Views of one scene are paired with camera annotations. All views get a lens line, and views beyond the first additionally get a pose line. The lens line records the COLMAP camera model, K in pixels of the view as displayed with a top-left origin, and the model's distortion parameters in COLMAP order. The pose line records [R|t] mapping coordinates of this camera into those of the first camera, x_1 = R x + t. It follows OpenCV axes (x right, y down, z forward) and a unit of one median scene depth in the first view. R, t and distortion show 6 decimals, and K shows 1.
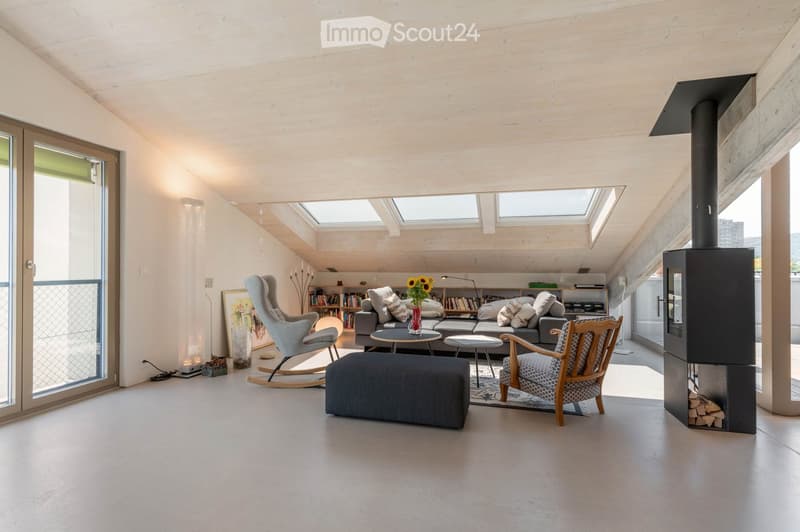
lens RADIAL K [[382.3, 0, 402.0], [0, 382.3, 262.2], [0, 0, 1]] dist [-0.000722, 0.002399]
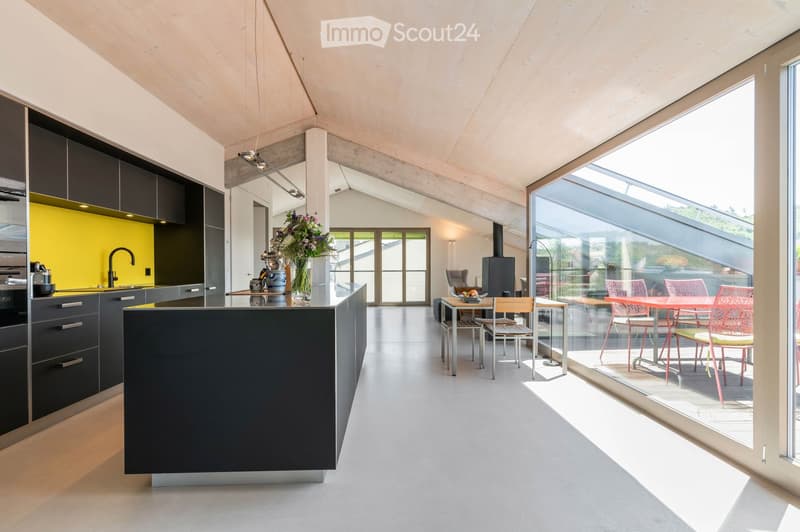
lens RADIAL K [[382.3, 0, 401.3], [0, 382.3, 271.6], [0, 0, 1]] dist [-0.000722, 0.002399]
pose [[0.282974, 0.011039, -0.959064, 2.142317], [0.019534, 0.999660, 0.017270, -0.000686], [0.958929, -0.023621, 0.282662, -0.078562]]
